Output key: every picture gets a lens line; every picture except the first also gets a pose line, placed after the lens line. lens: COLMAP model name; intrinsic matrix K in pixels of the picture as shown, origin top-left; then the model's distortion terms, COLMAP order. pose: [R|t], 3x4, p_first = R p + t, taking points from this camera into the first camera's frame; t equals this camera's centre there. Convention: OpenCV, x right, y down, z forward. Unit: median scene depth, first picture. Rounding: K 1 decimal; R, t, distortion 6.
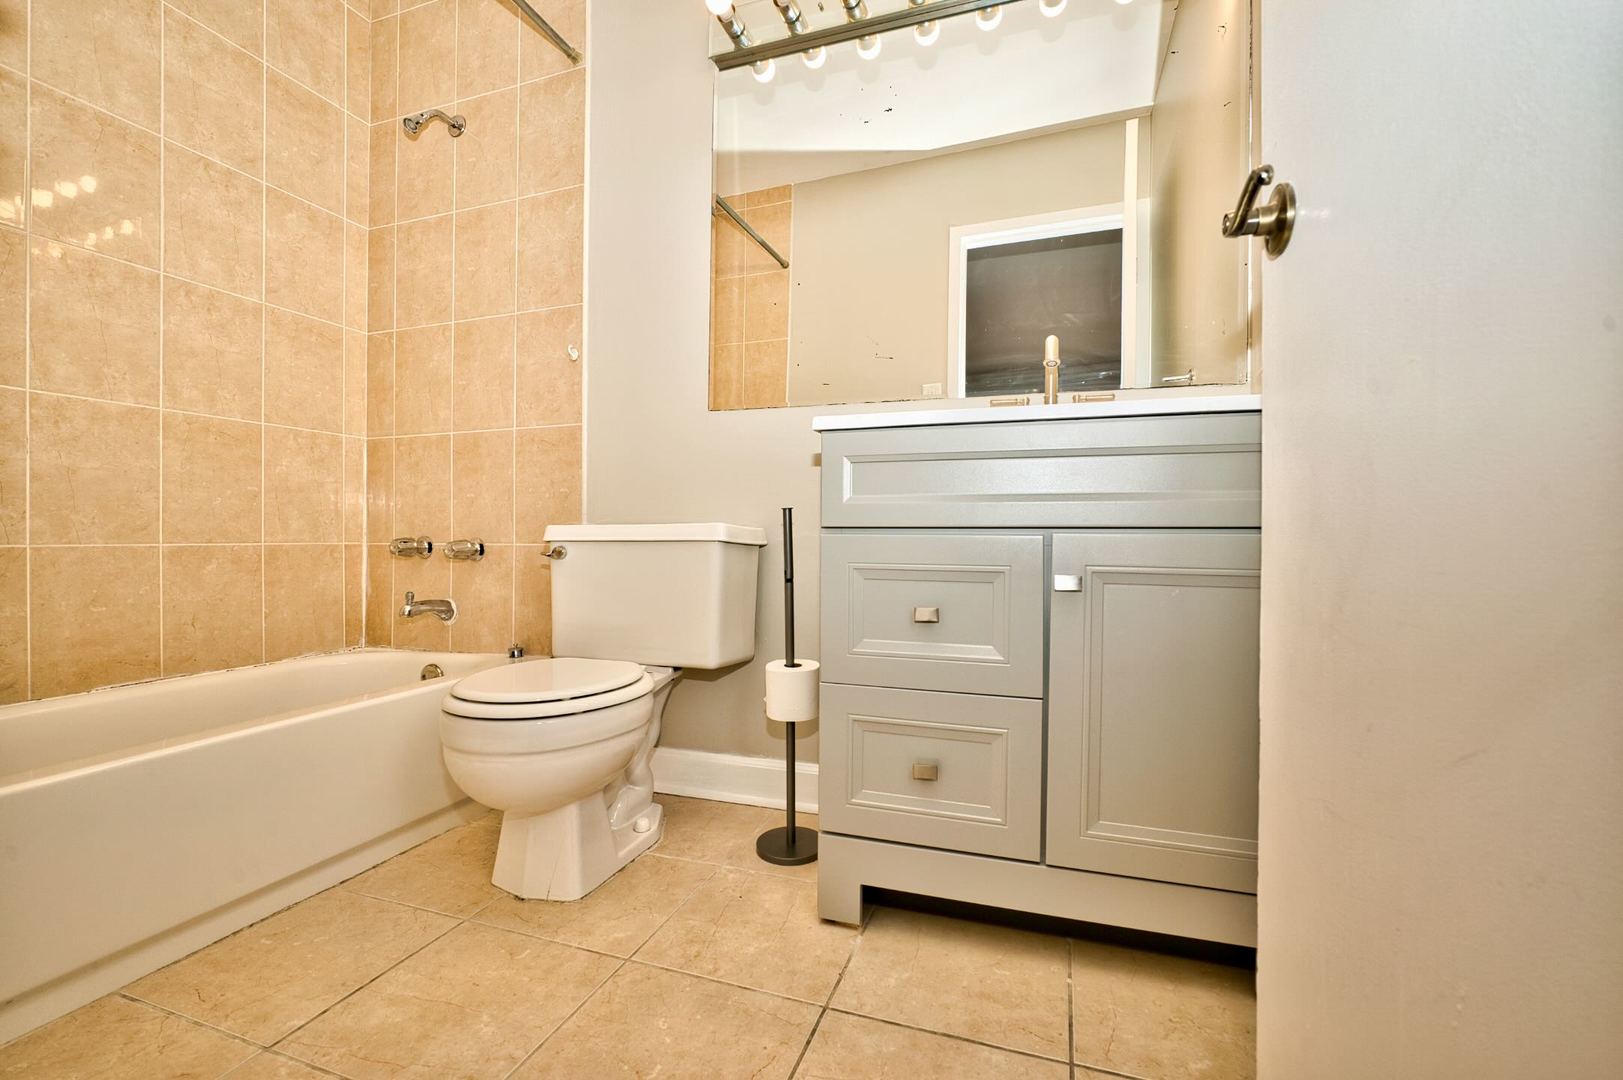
lens RADIAL K [[705.3, 0, 811.5], [0, 705.3, 540.0], [0, 0, 1]] dist [-0.025975, 0.007816]
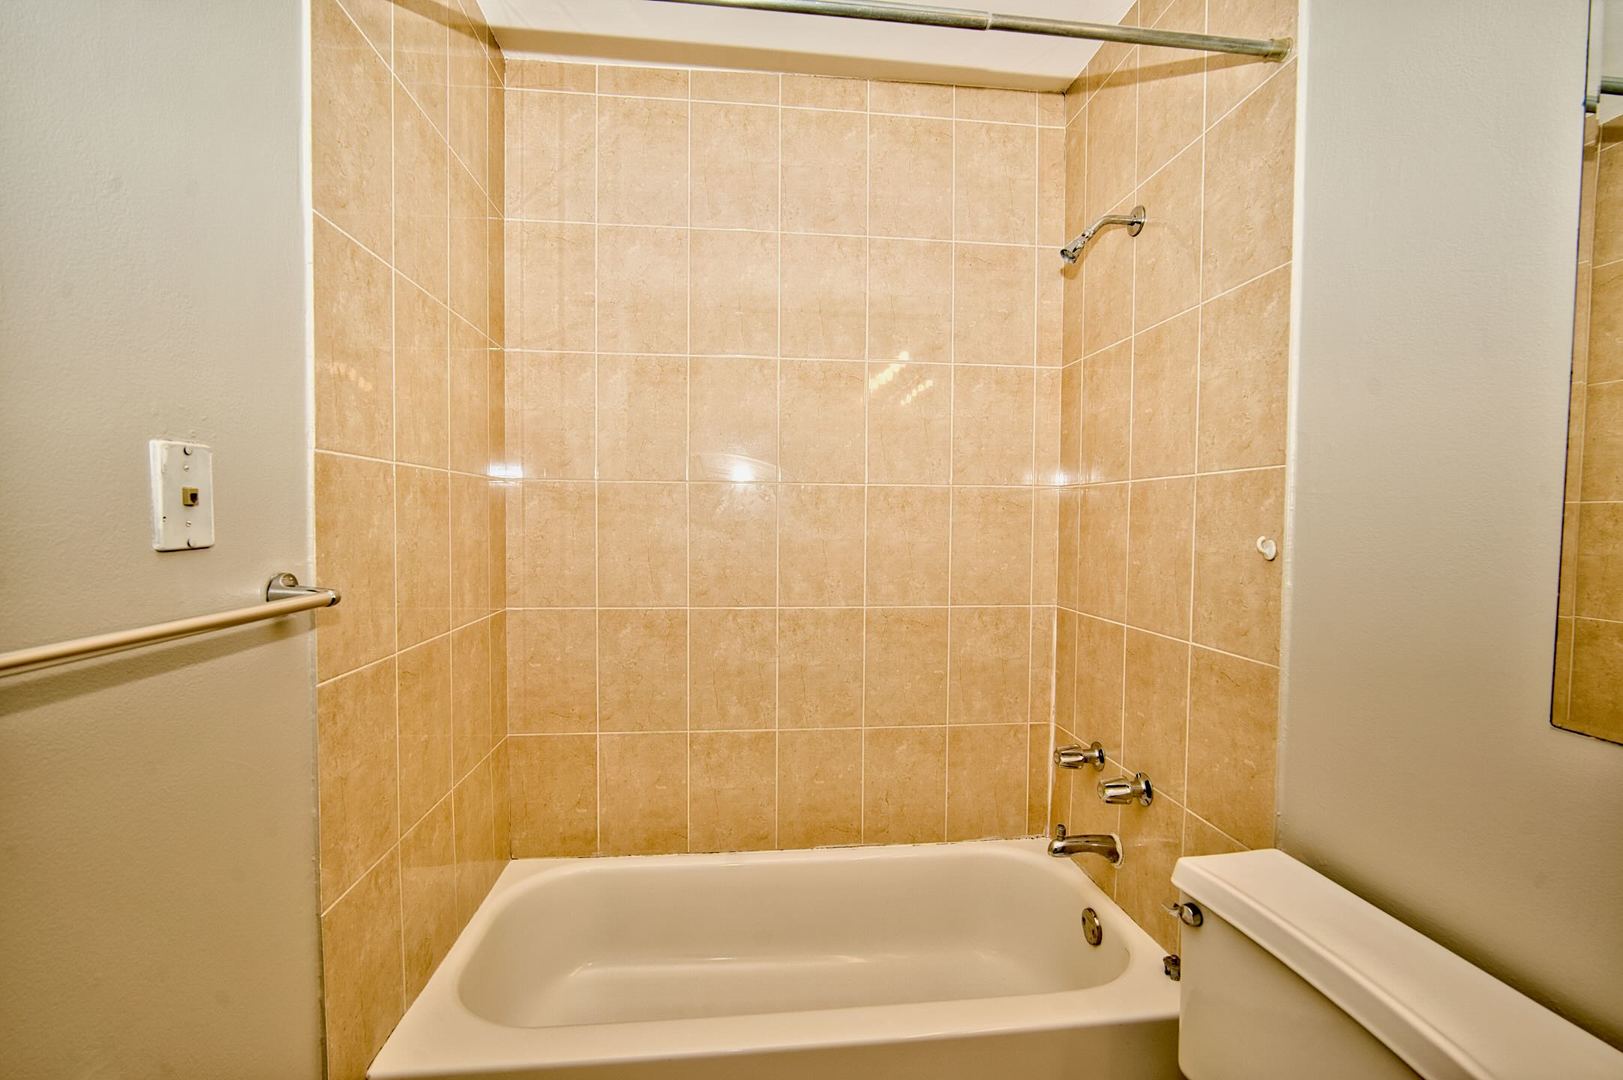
lens RADIAL K [[705.3, 0, 811.5], [0, 705.3, 540.0], [0, 0, 1]] dist [-0.025975, 0.007816]
pose [[0.430394, 0.028786, -0.902182, 0.036638], [-0.011008, 0.999584, 0.026643, -0.280734], [0.902574, -0.001536, 0.430532, 0.374998]]
